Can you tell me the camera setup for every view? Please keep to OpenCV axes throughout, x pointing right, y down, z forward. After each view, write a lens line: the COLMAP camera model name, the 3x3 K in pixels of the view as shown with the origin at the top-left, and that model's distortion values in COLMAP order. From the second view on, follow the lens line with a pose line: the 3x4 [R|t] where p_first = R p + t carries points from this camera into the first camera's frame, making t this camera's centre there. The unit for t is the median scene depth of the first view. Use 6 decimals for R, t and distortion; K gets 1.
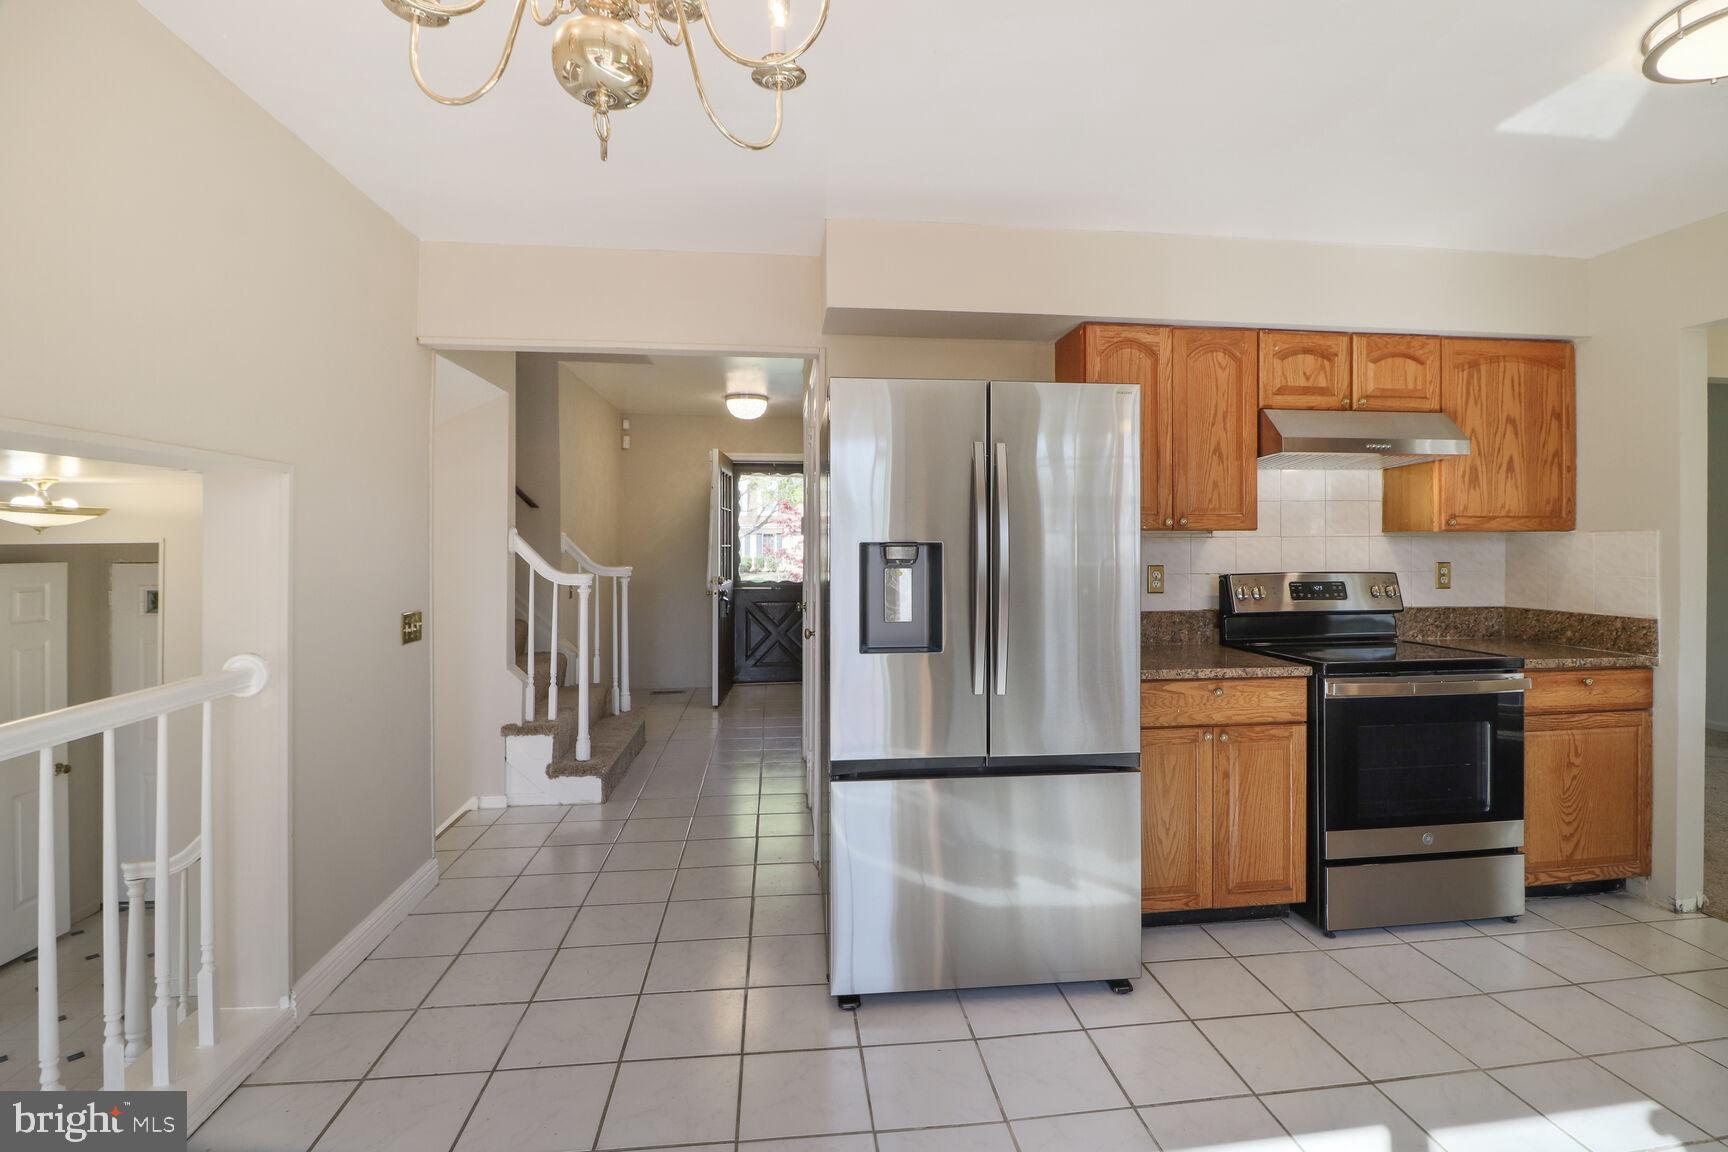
lens RADIAL K [[817.2, 0, 888.2], [0, 817.2, 545.0], [0, 0, 1]] dist [0.009540, -0.008253]
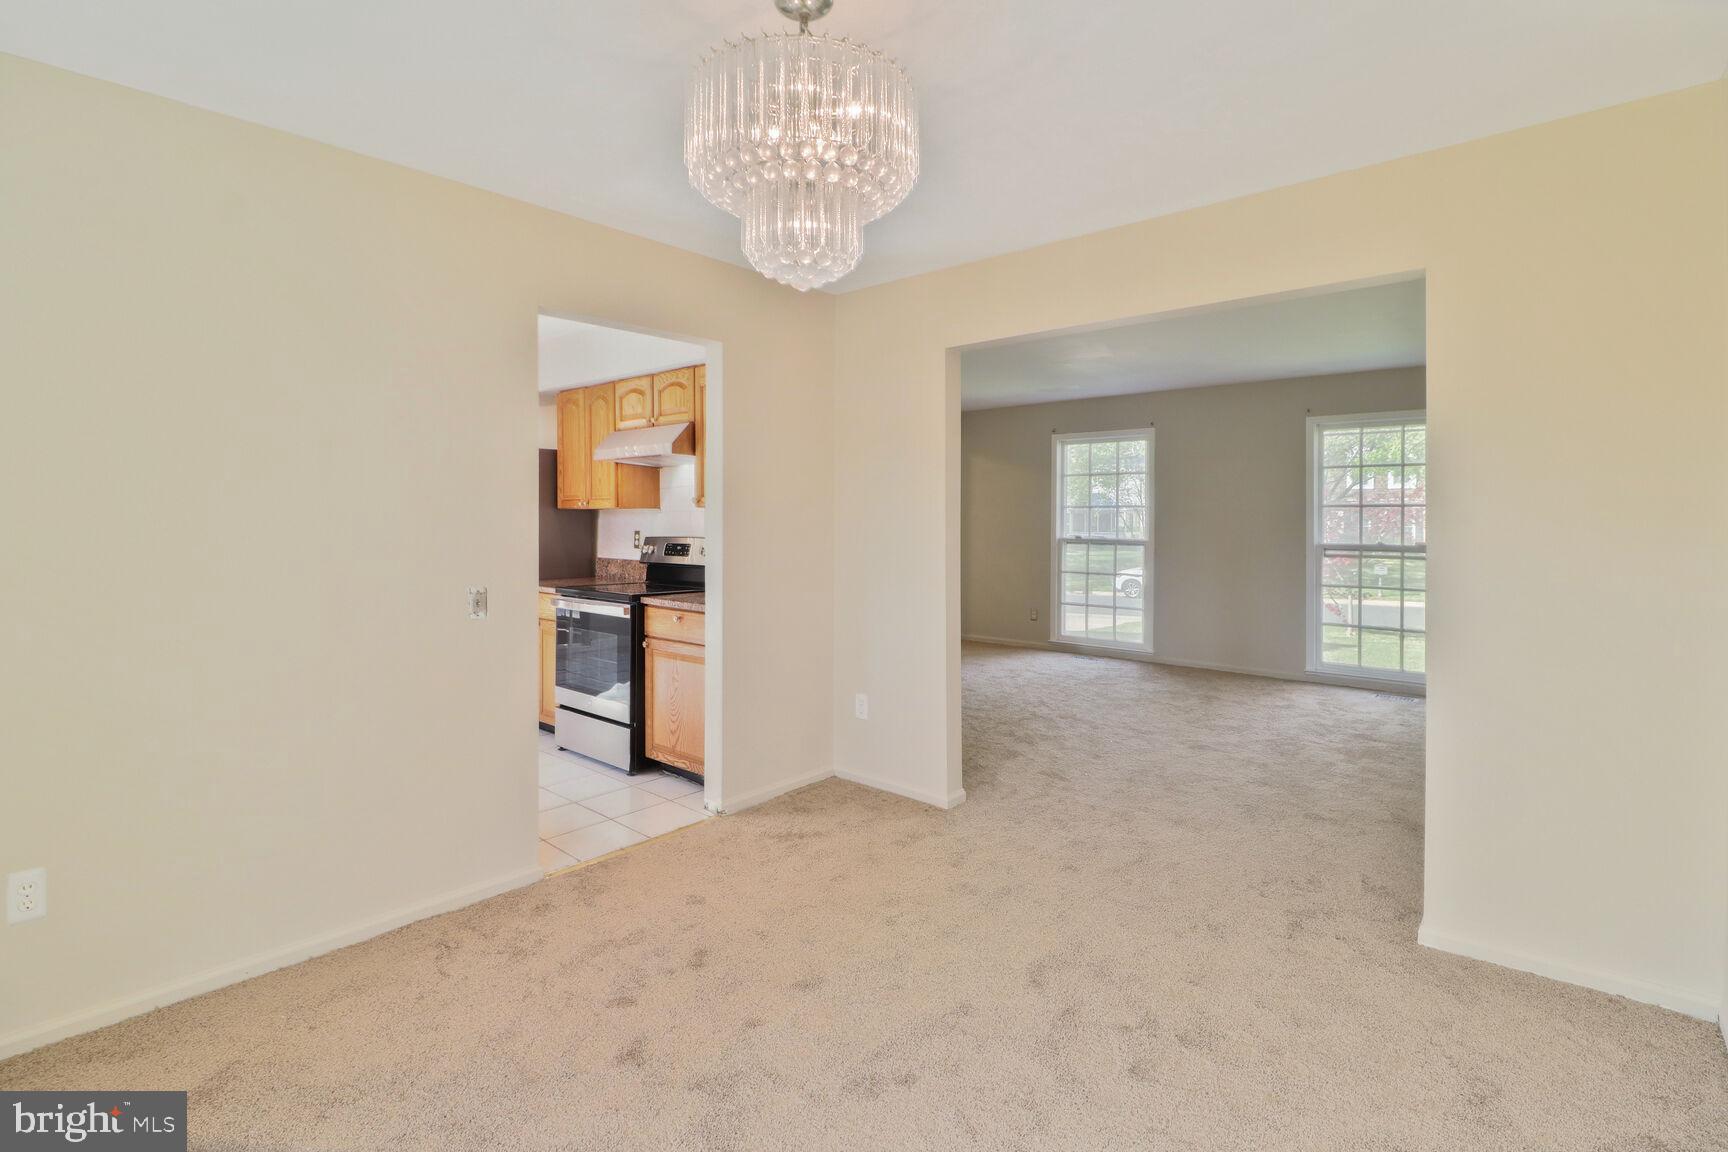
lens RADIAL K [[817.2, 0, 856.0], [0, 817.2, 522.1], [0, 0, 1]] dist [0.009540, -0.008253]
pose [[0.646605, 0.005106, -0.762808, 1.945011], [-0.009453, 0.999954, -0.001320, 0.006664], [0.762766, 0.008064, 0.646624, 0.331077]]
